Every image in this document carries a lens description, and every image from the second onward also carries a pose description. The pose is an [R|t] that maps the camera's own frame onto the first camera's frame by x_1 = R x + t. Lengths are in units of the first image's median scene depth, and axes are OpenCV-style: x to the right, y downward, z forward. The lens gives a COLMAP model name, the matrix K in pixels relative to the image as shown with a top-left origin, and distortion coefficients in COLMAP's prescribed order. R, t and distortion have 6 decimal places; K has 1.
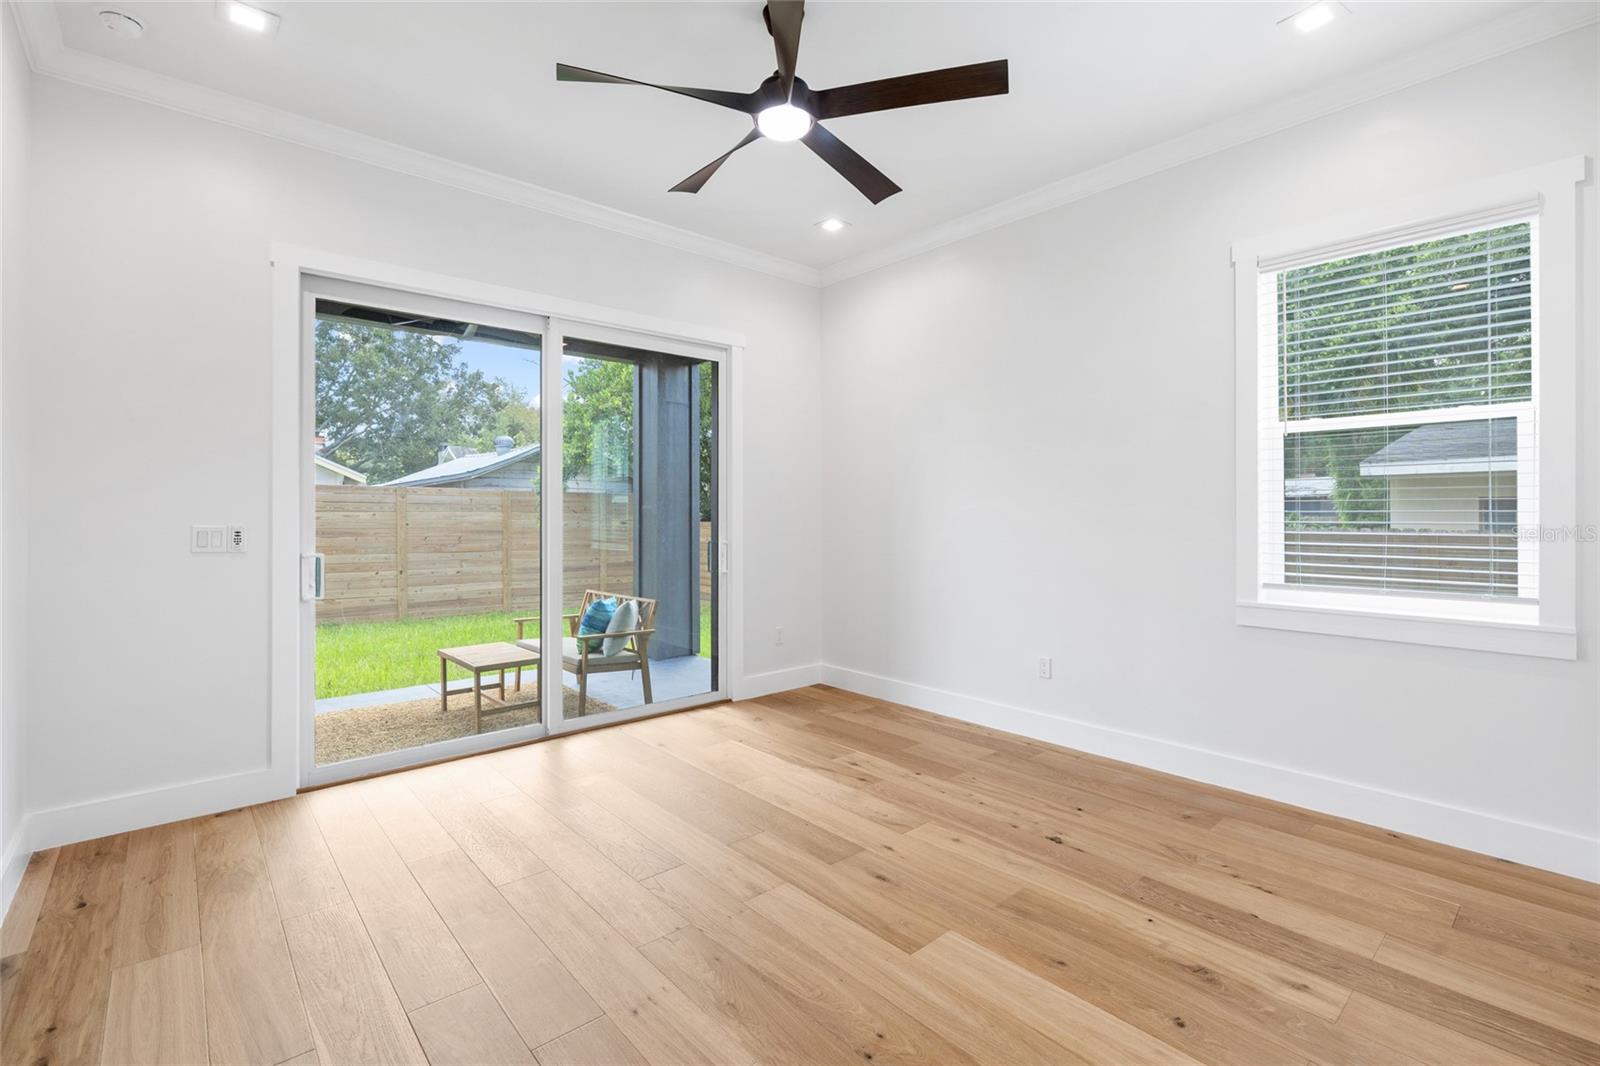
lens RADIAL K [[716.6, 0, 799.4], [0, 716.6, 515.6], [0, 0, 1]] dist [-0.000639, 0.000018]
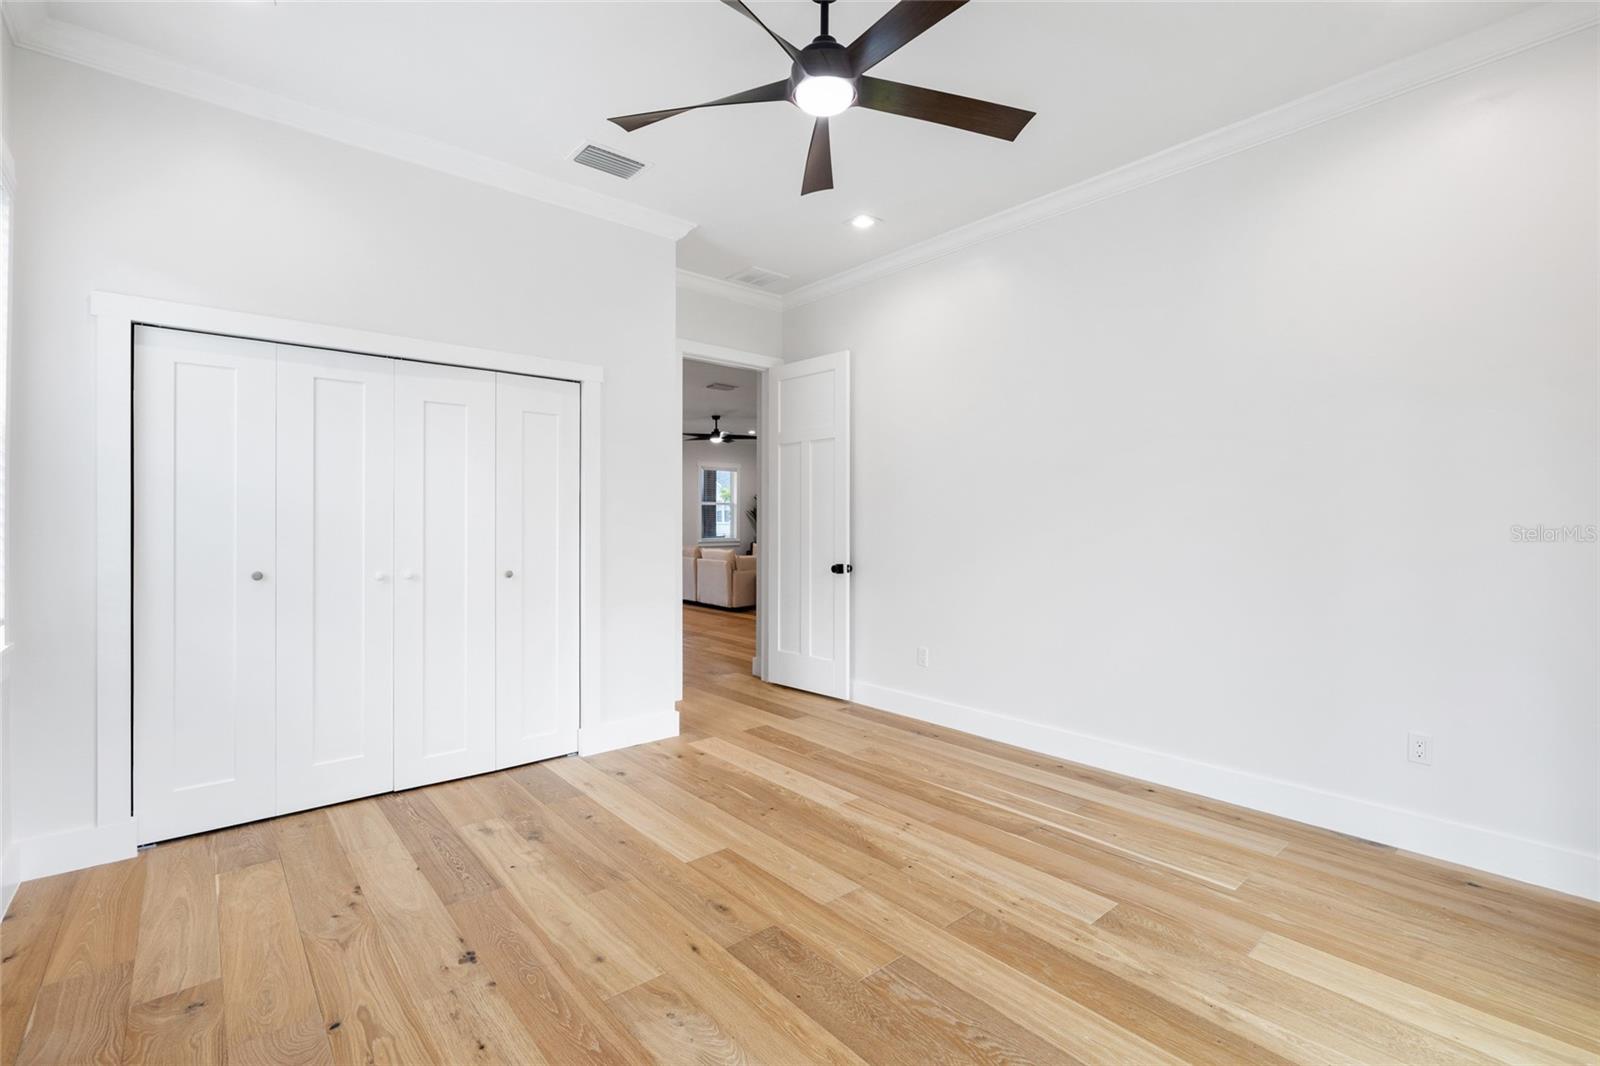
lens RADIAL K [[716.6, 0, 799.4], [0, 716.6, 515.6], [0, 0, 1]] dist [-0.000639, 0.000018]
pose [[-0.999930, 0.001013, 0.011786, 0.001257], [0.000958, 0.999989, -0.004674, -0.008547], [-0.011791, -0.004662, -0.999920, 1.993947]]
